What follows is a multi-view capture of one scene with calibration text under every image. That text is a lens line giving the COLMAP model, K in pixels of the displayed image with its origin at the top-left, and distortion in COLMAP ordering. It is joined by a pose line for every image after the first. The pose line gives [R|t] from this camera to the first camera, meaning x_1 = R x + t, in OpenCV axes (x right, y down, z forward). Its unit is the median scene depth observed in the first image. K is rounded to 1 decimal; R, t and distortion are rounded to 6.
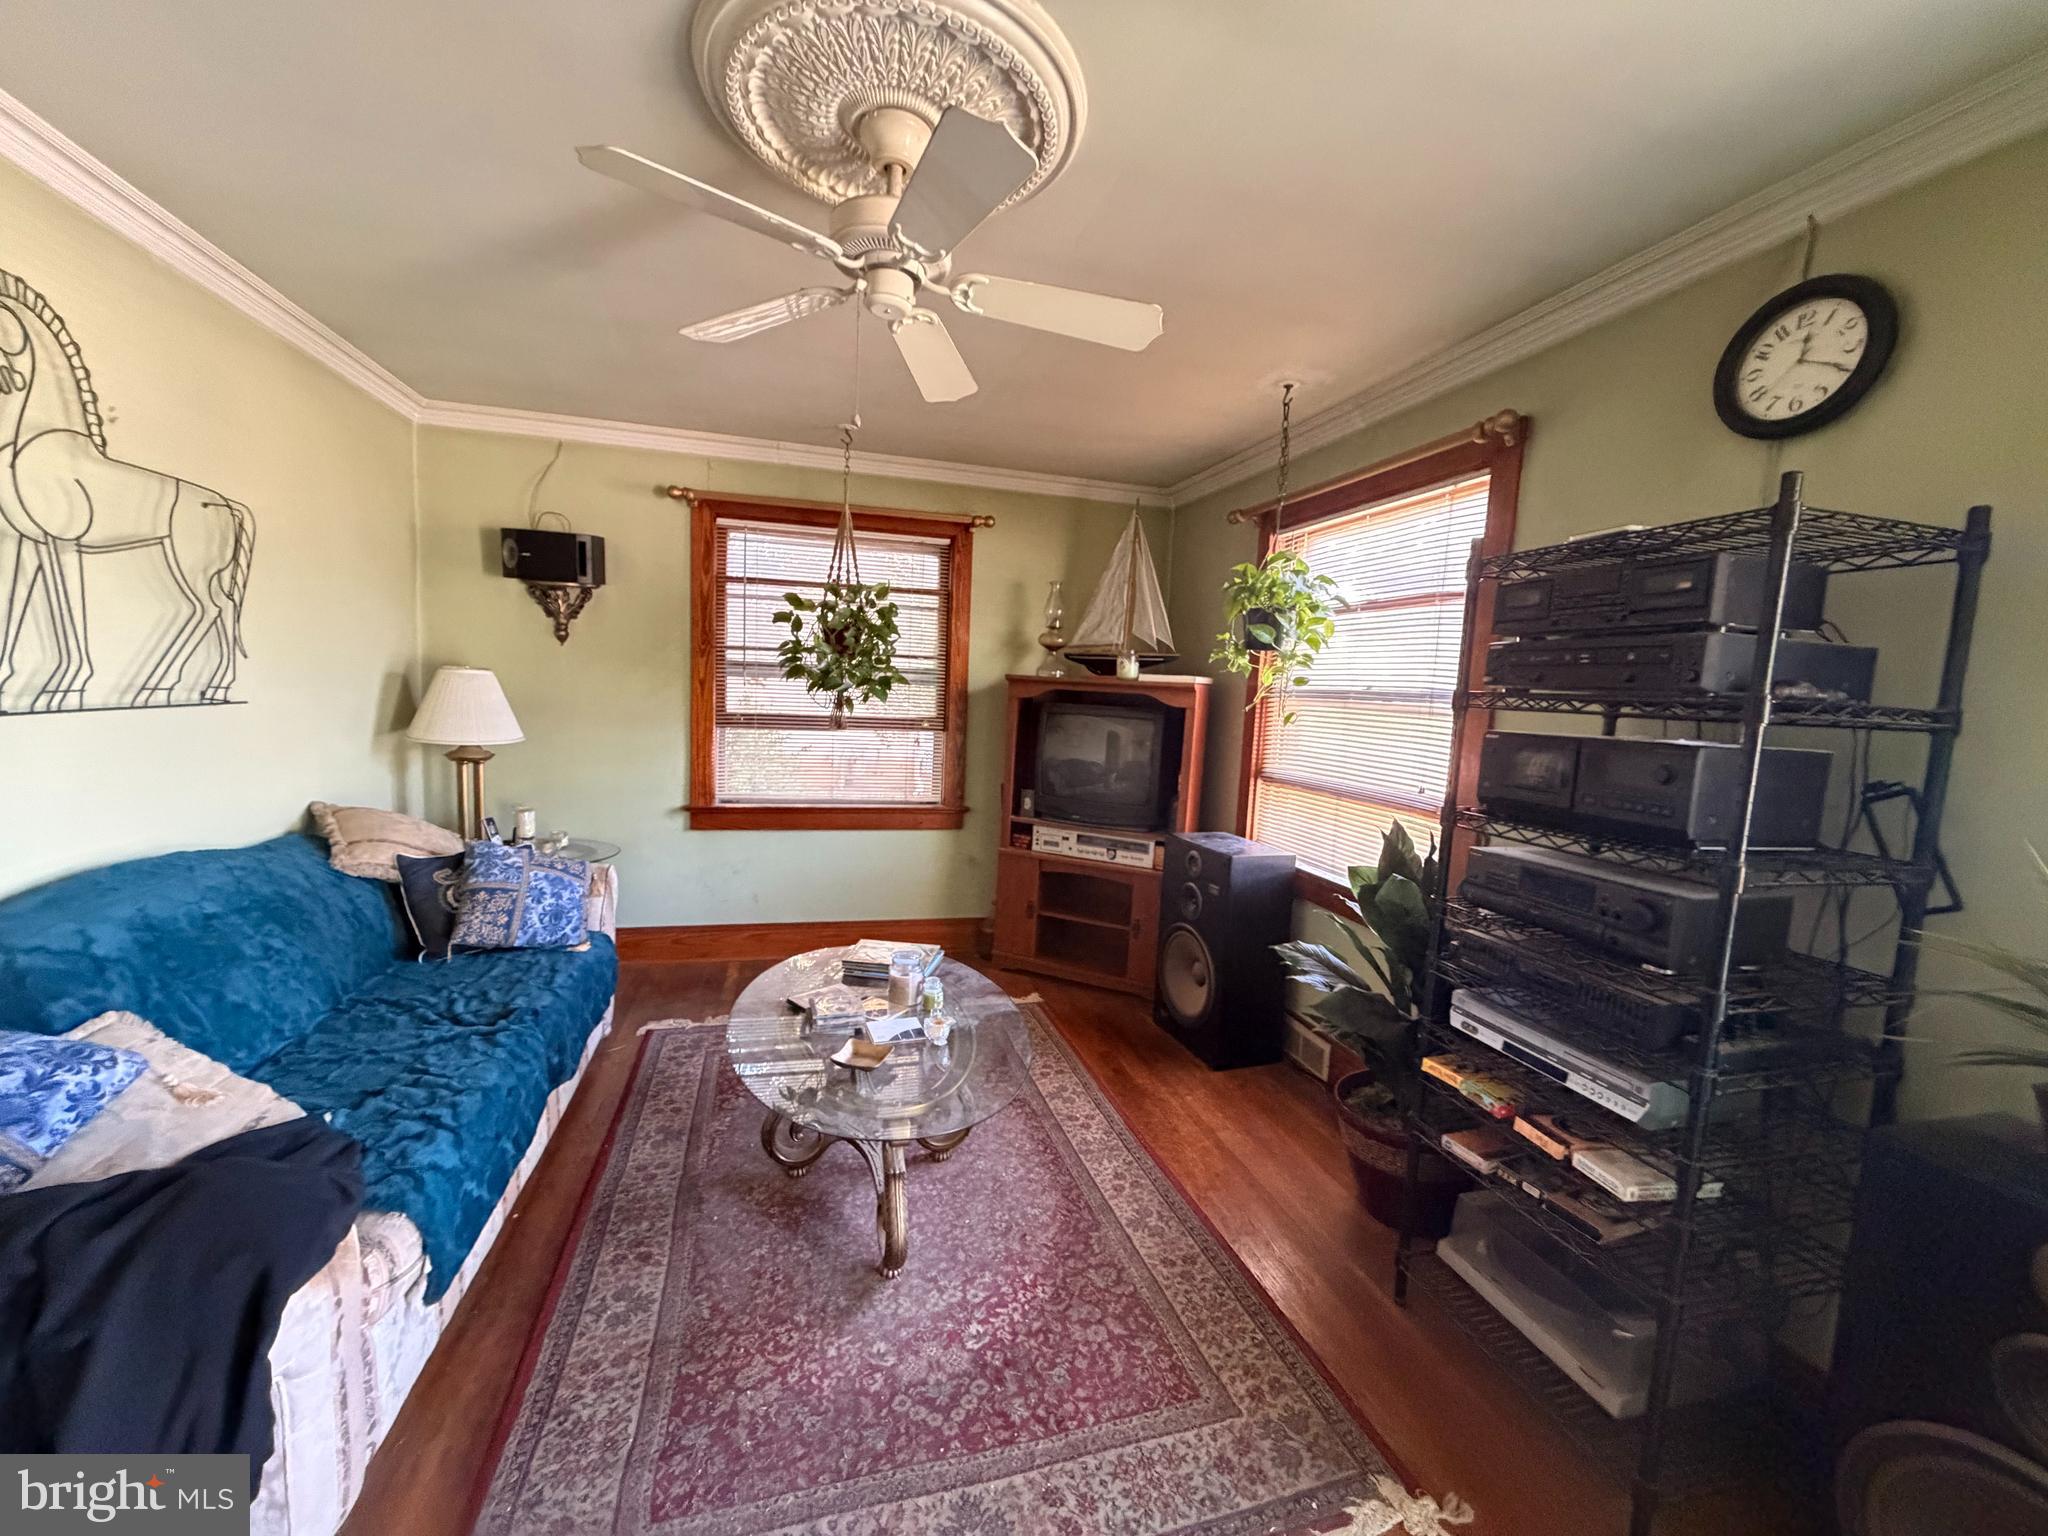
lens RADIAL K [[814.8, 0, 1022.1], [0, 814.8, 764.6], [0, 0, 1]] dist [0.000209, -0.000051]
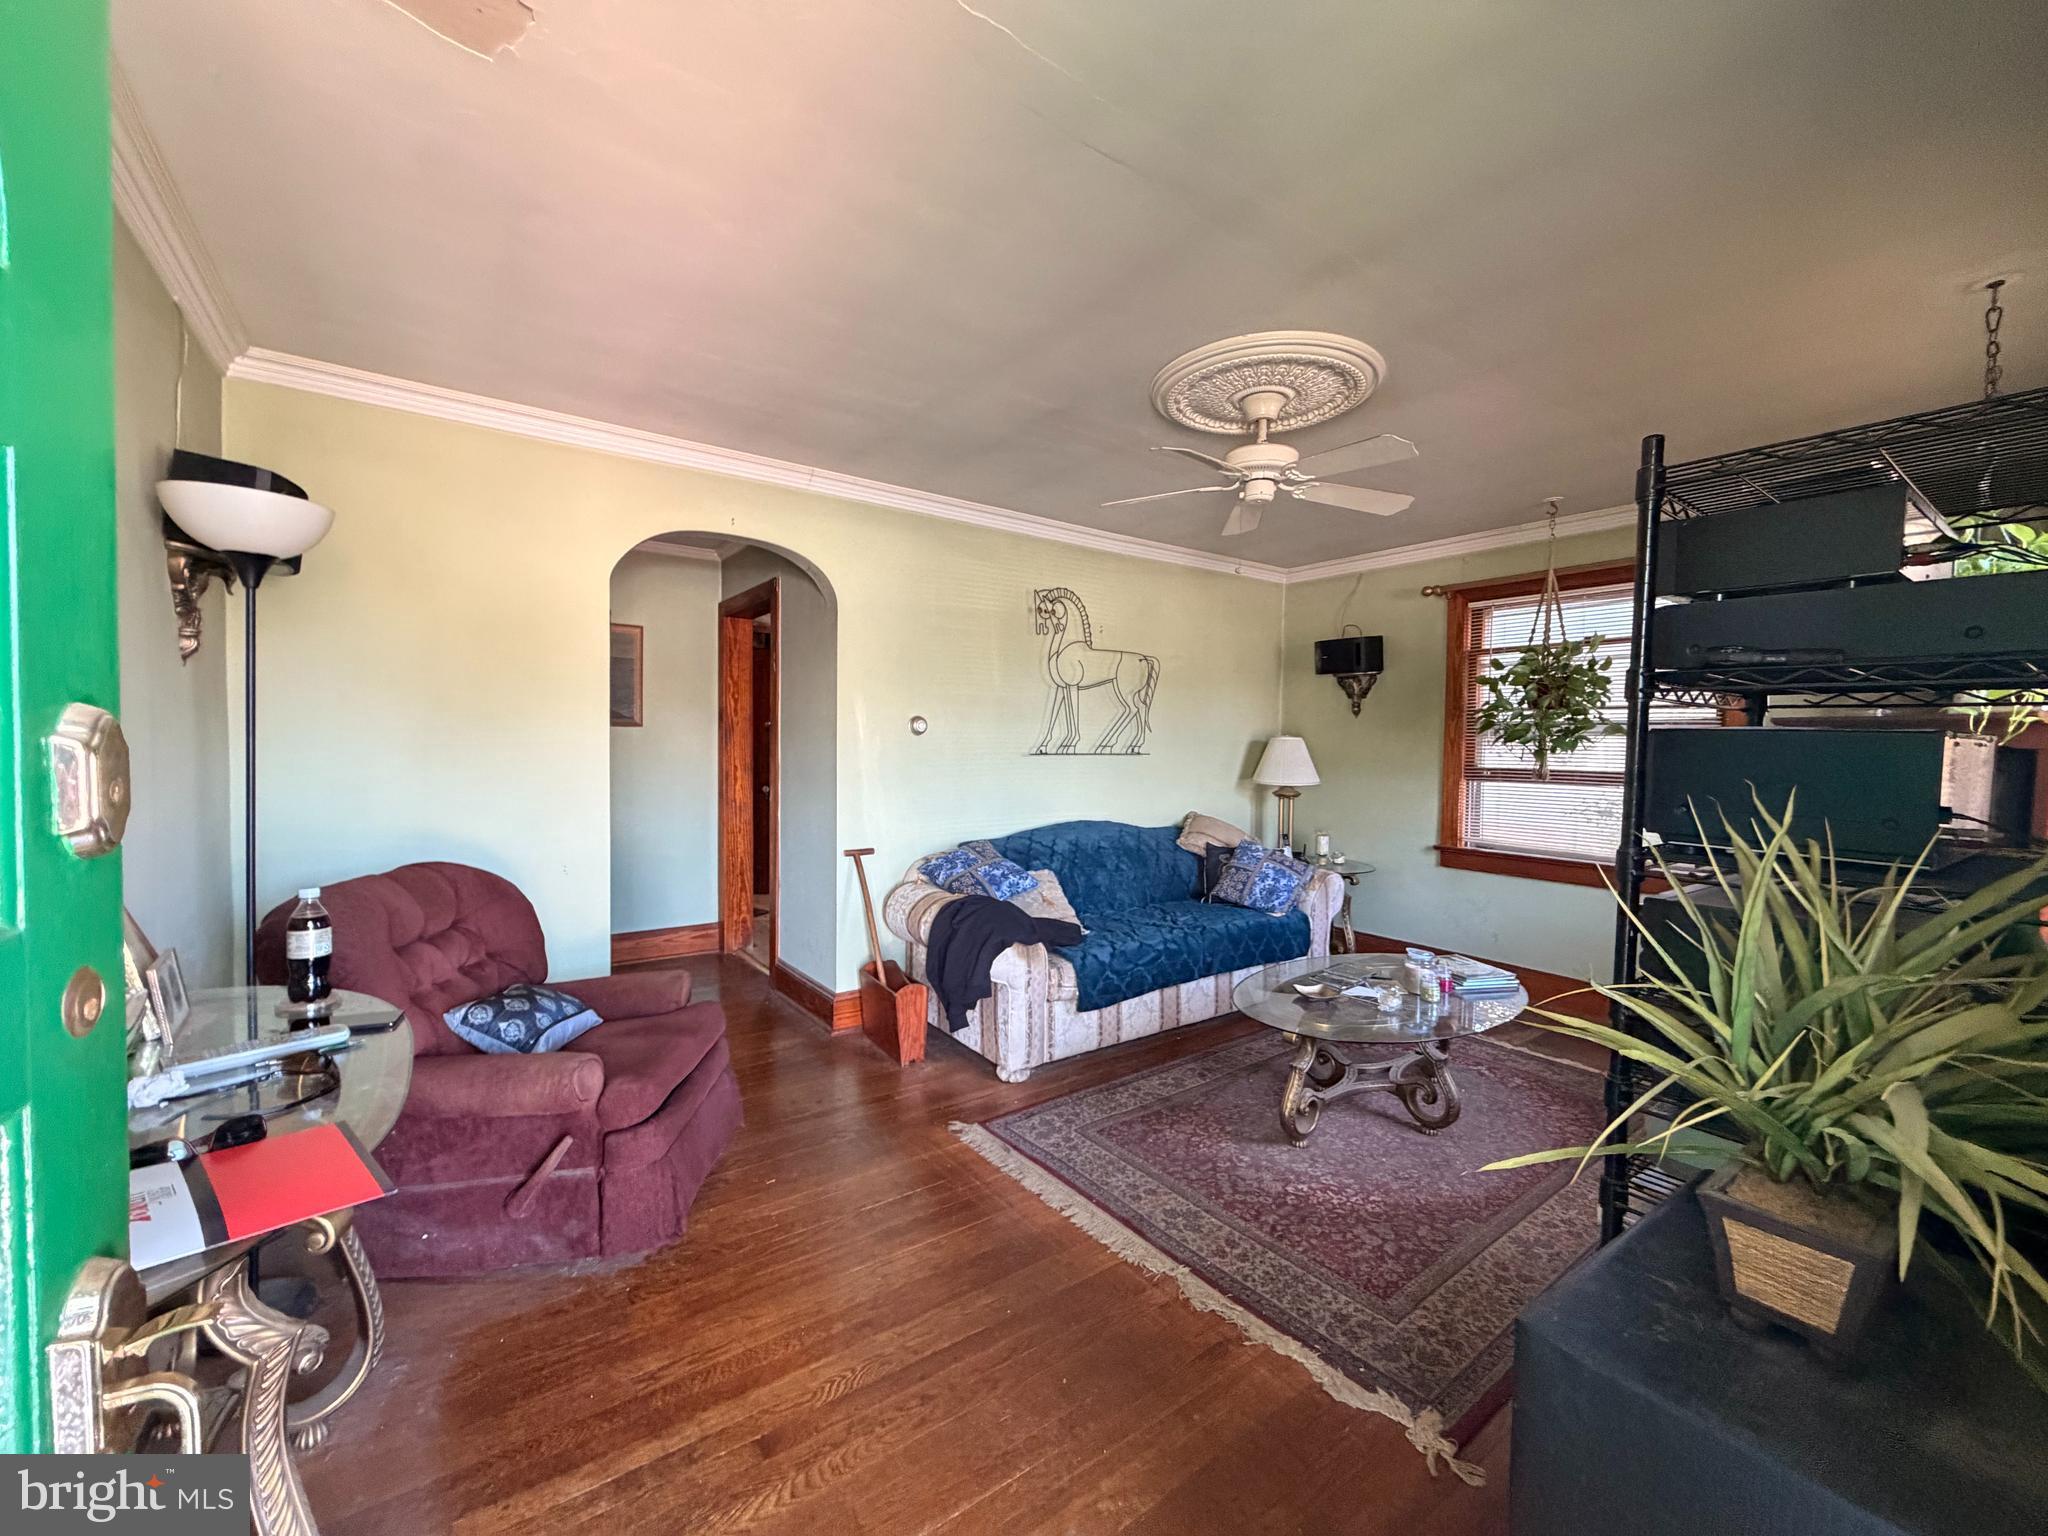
lens RADIAL K [[814.8, 0, 1017.4], [0, 814.8, 768.4], [0, 0, 1]] dist [0.000209, -0.000051]
pose [[0.346948, -0.006787, -0.937860, 0.601034], [-0.088810, 0.995243, -0.040057, 0.049658], [0.933670, 0.097189, 0.344695, 0.005306]]
